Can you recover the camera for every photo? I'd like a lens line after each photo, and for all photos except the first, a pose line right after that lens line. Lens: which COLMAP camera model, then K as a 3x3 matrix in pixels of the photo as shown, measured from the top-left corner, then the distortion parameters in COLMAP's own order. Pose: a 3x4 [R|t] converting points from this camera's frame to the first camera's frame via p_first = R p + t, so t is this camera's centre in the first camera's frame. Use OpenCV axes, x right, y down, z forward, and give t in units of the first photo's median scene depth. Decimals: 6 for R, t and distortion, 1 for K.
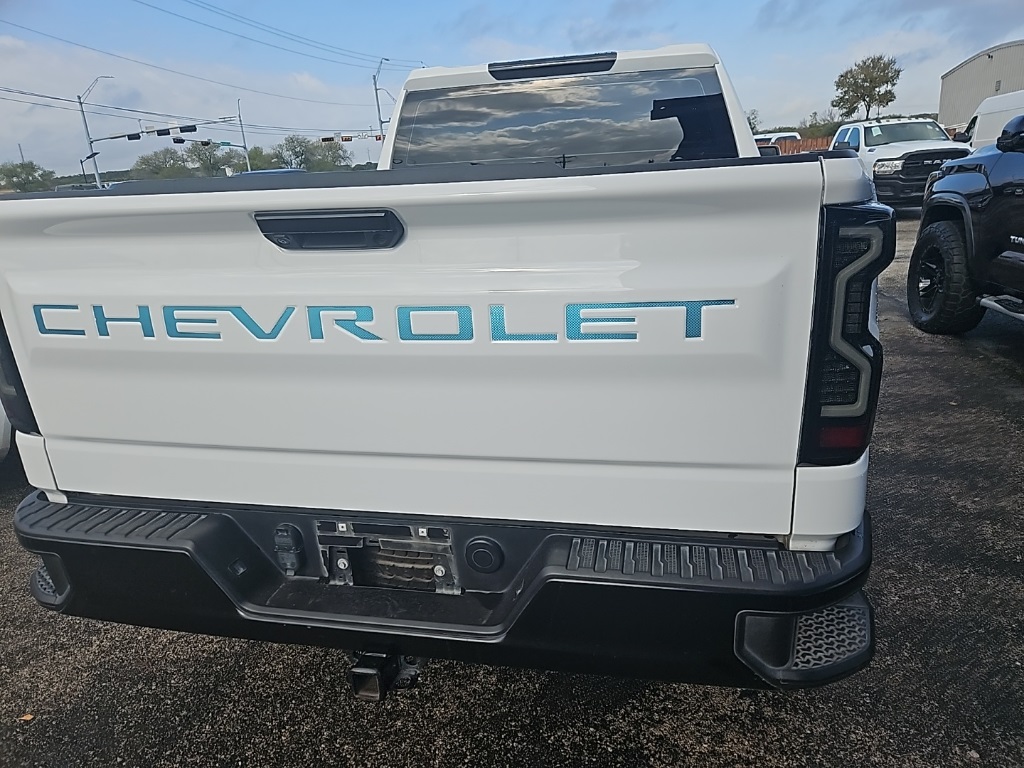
lens RADIAL K [[667.5, 0, 532.9], [0, 667.5, 384.8], [0, 0, 1]] dist [0.076825, -0.060949]
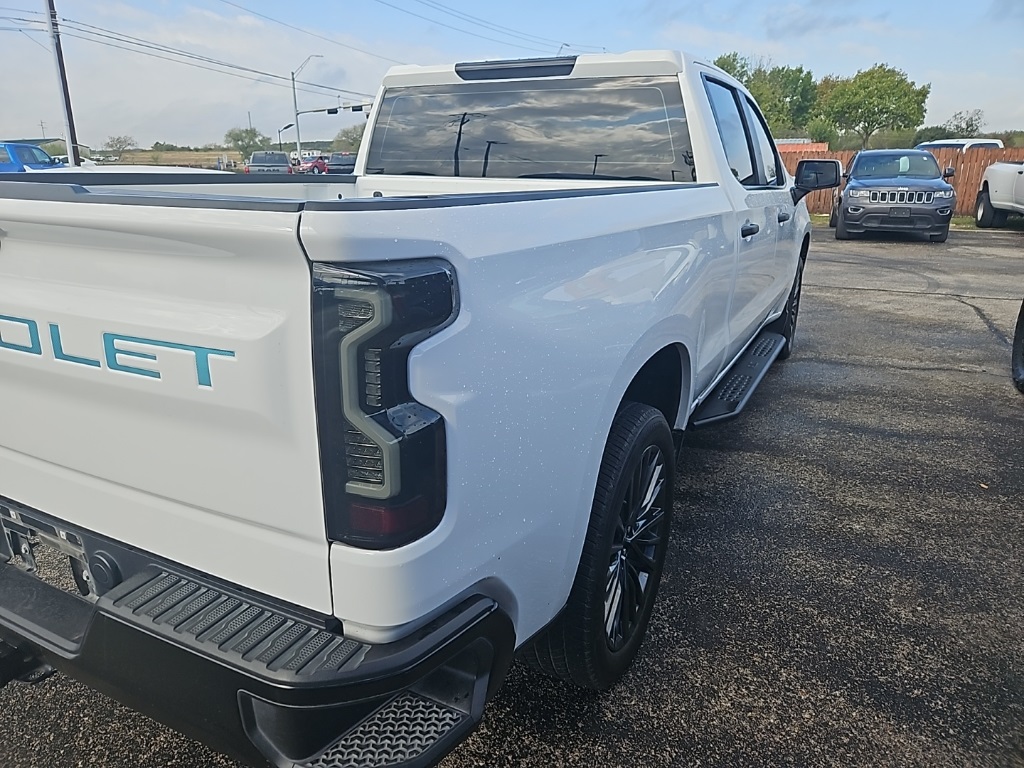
lens RADIAL K [[677.2, 0, 515.4], [0, 677.2, 368.0], [0, 0, 1]] dist [0.051492, -0.038344]
pose [[0.963749, 0.133785, -0.230845, 0.713433], [-0.135409, 0.990750, 0.008868, -0.132816], [0.229896, 0.022712, 0.972950, 0.153136]]
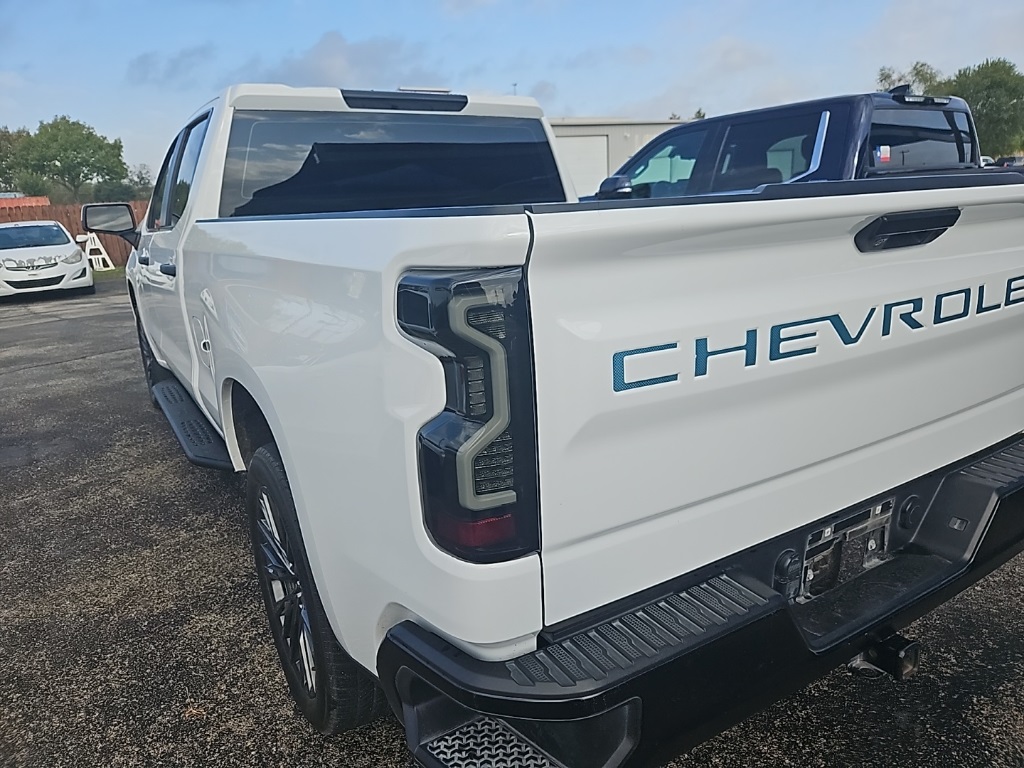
lens RADIAL K [[682.8, 0, 512.0], [0, 682.8, 384.0], [0, 0, 1]] dist [0.045902, -0.049633]
pose [[0.717498, -0.162907, 0.677243, -1.356512], [0.217816, 0.975982, 0.004003, -0.115695], [-0.661629, 0.144642, 0.735749, 0.560089]]
